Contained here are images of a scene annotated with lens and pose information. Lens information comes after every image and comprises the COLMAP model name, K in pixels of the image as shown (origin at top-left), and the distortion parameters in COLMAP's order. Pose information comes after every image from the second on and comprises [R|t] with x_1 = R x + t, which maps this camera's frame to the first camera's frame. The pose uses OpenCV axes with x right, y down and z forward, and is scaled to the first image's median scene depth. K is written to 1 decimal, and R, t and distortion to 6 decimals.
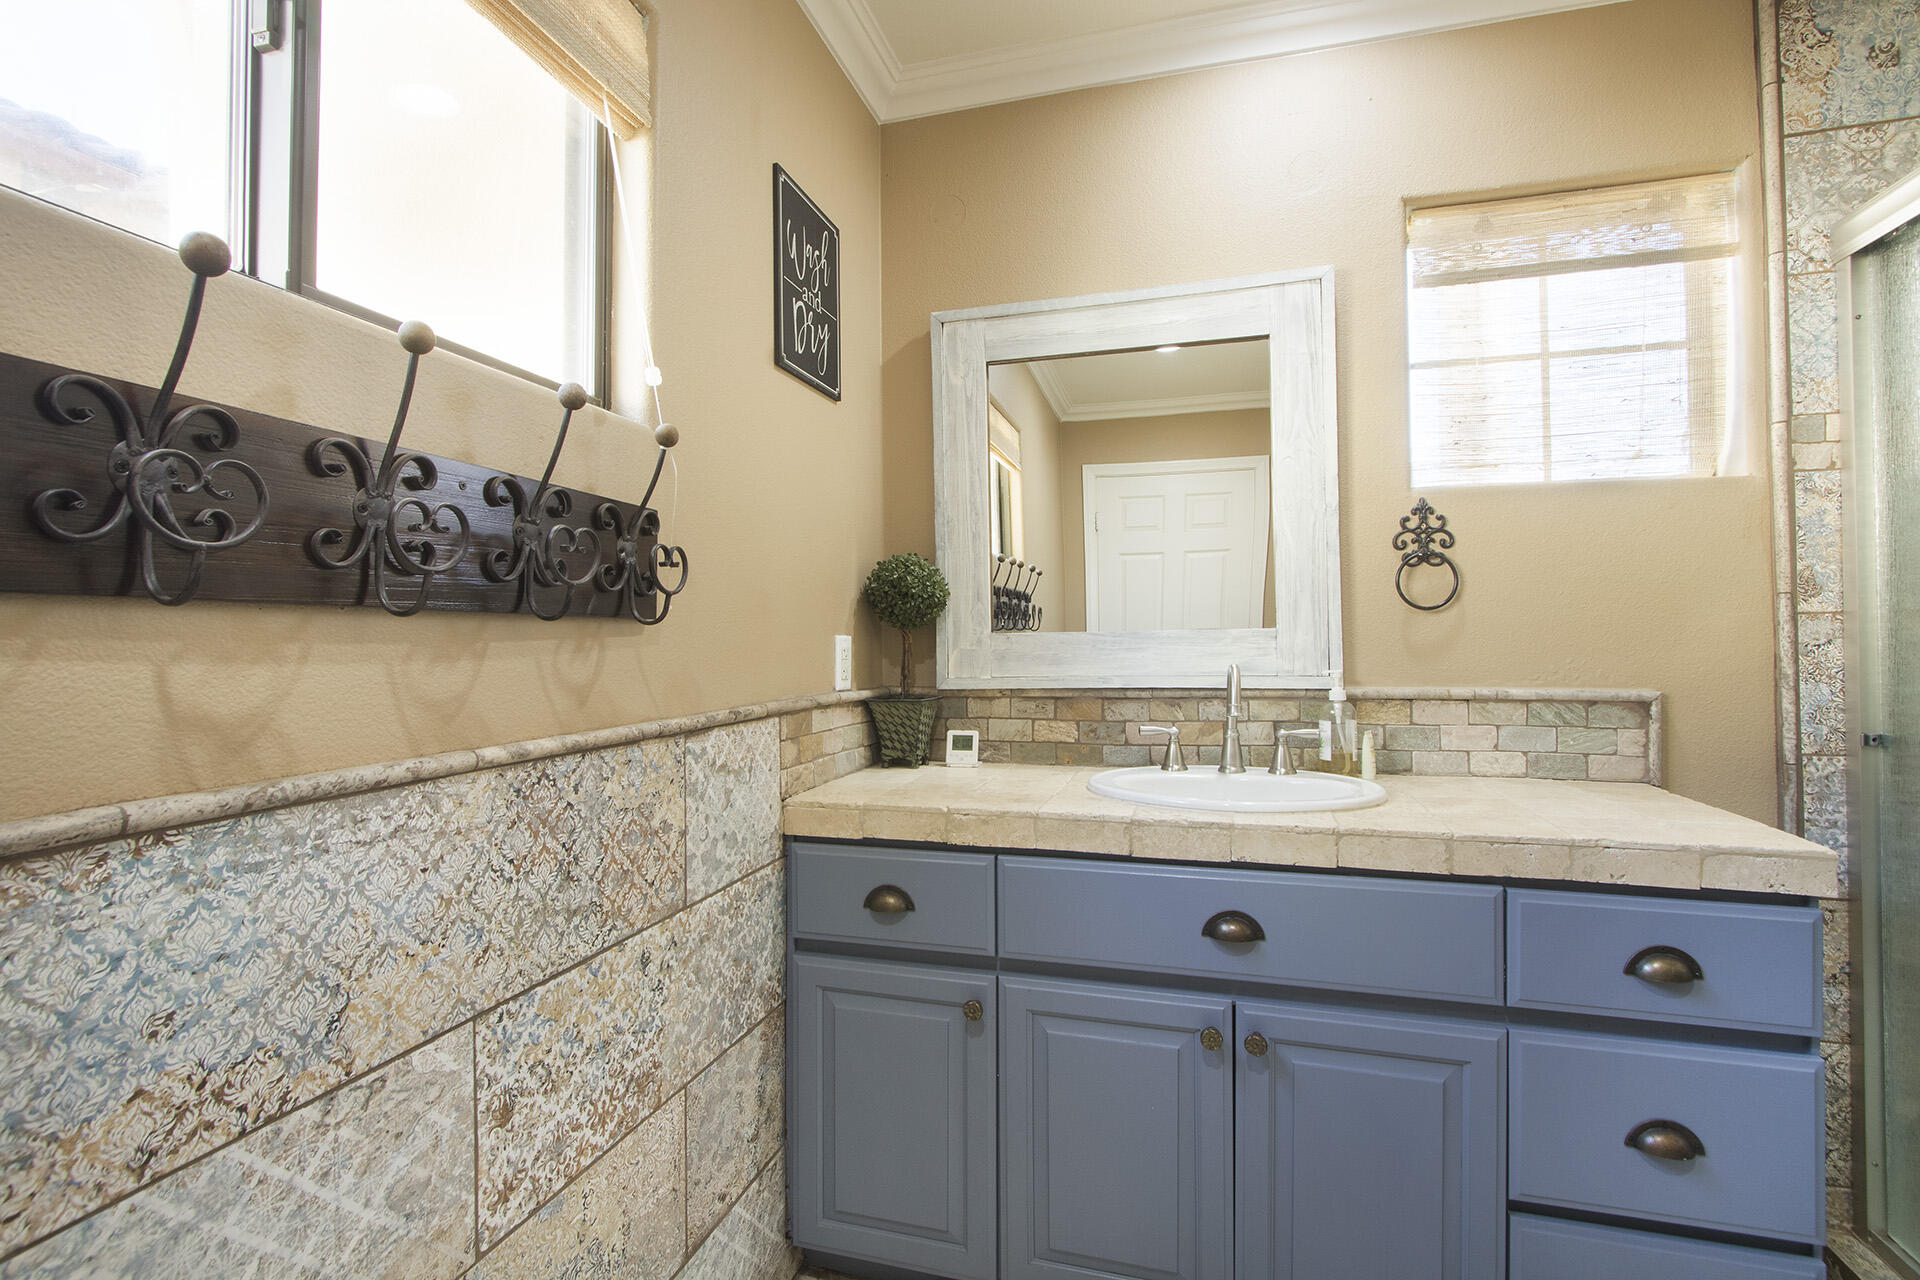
lens RADIAL K [[880.0, 0, 959.4], [0, 880.0, 631.1], [0, 0, 1]] dist [-0.011794, 0.001677]
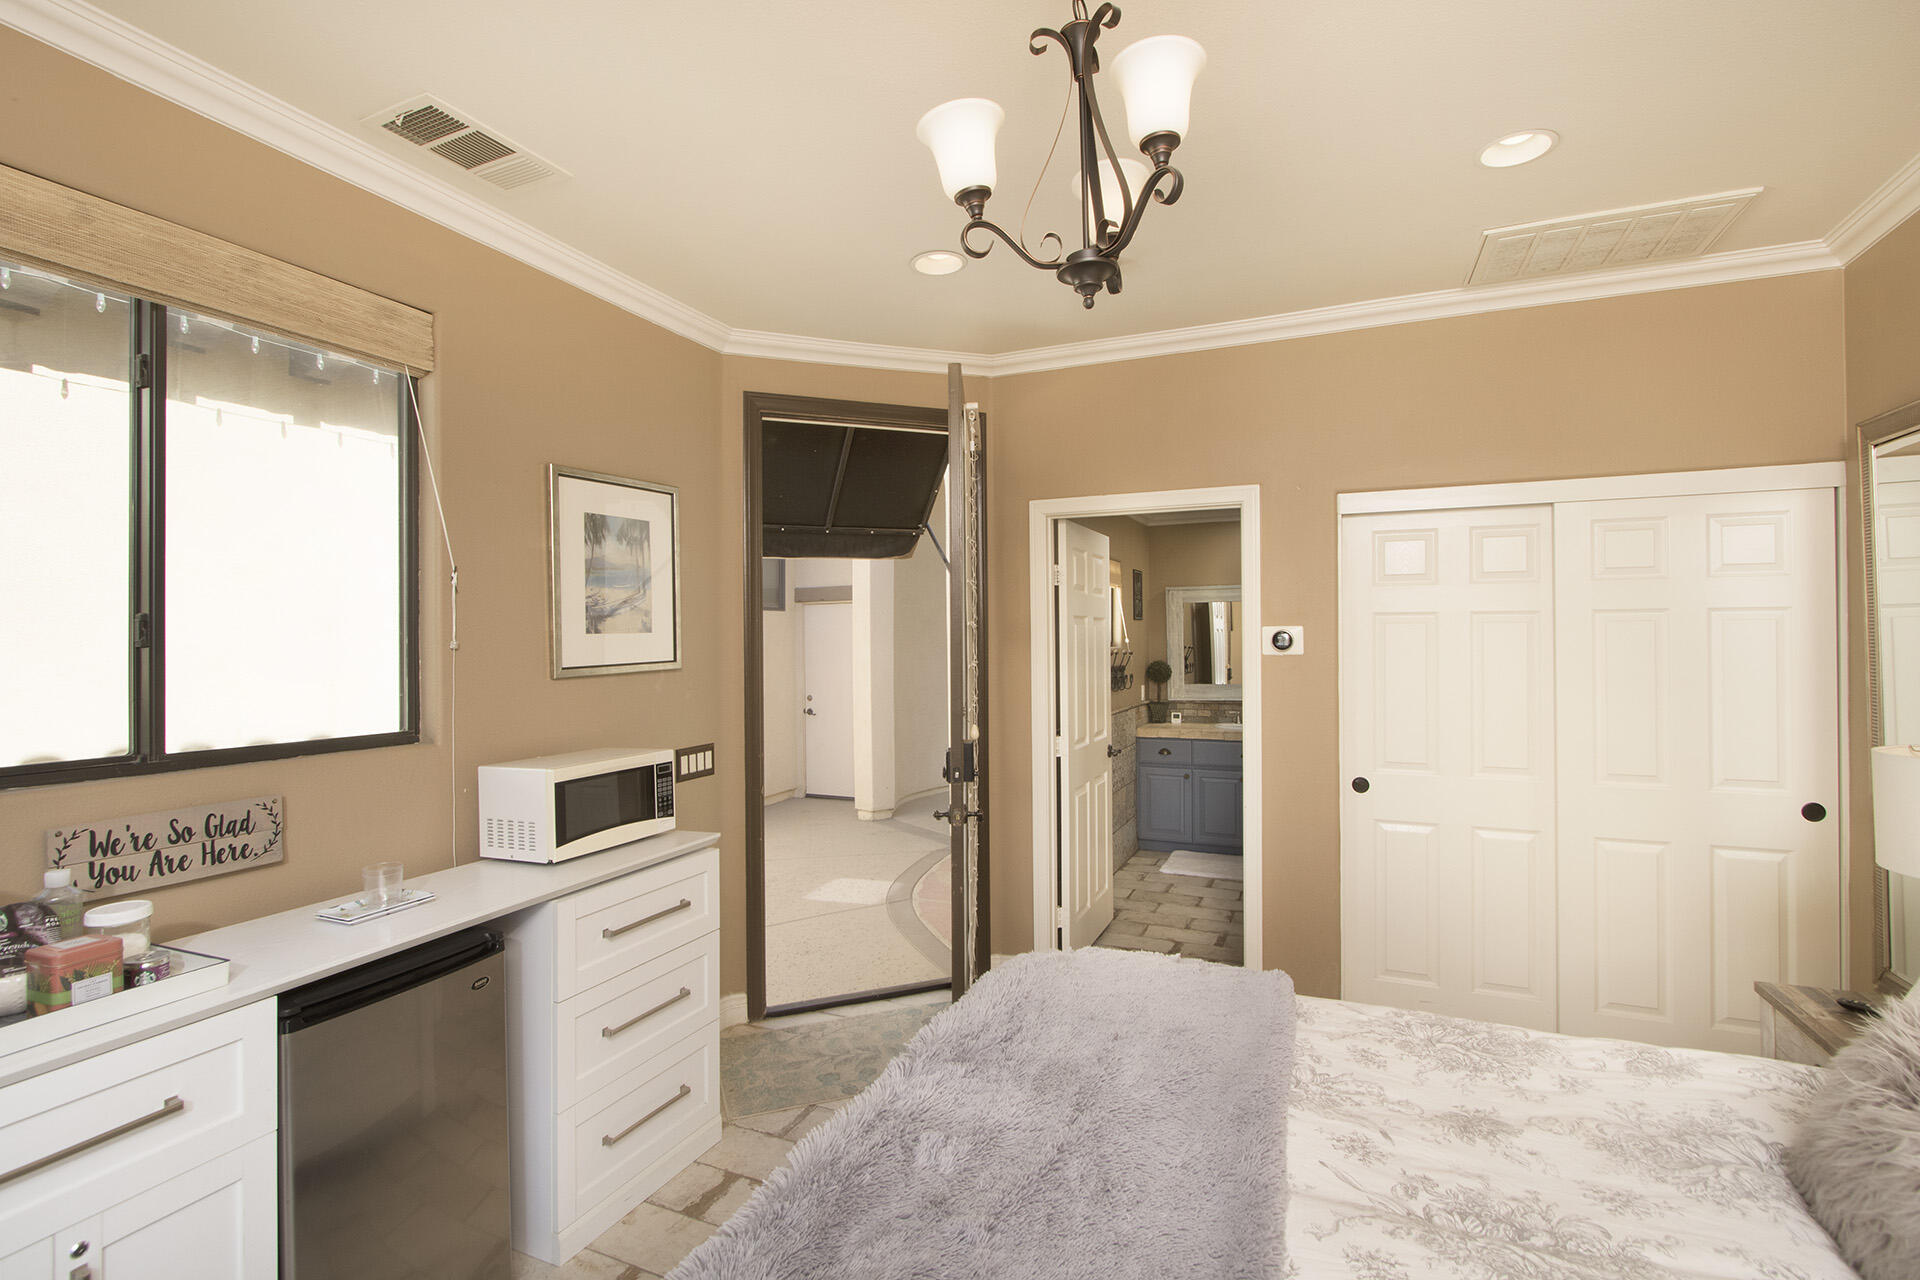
lens RADIAL K [[880.0, 0, 959.0], [0, 880.0, 640.8], [0, 0, 1]] dist [-0.011794, 0.001677]
pose [[0.990791, 0.001871, -0.135388, -0.367988], [-0.001715, 0.999998, 0.001268, -0.167274], [0.135390, -0.001025, 0.990792, -2.472780]]
